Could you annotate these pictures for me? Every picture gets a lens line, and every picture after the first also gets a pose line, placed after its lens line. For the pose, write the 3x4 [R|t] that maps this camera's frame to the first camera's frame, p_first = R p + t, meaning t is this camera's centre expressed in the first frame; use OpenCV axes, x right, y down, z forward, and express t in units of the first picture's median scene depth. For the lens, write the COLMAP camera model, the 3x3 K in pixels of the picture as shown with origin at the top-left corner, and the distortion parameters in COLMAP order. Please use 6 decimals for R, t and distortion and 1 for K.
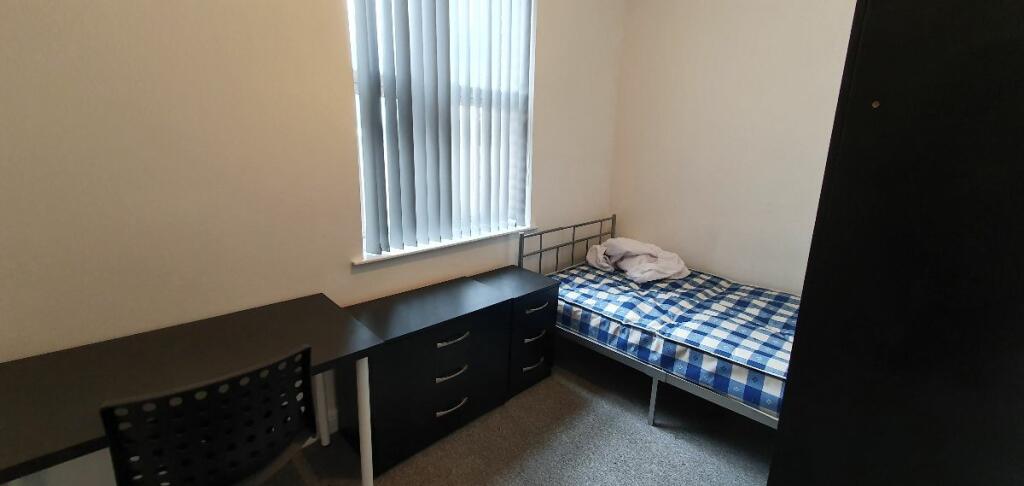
lens RADIAL K [[400.5, 0, 512.0], [0, 400.5, 243.0], [0, 0, 1]] dist [0.013696, 0.000072]
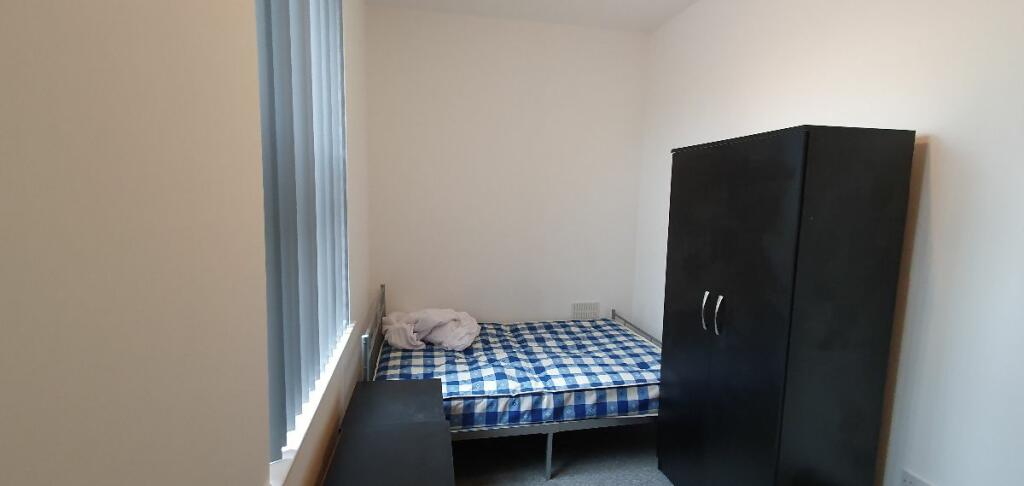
lens RADIAL K [[400.5, 0, 512.0], [0, 400.5, 243.0], [0, 0, 1]] dist [0.013696, 0.000072]
pose [[0.548474, -0.098867, 0.830302, -0.501031], [0.184561, 0.982809, -0.004889, -0.163161], [-0.815545, 0.155923, 0.557292, 0.376040]]
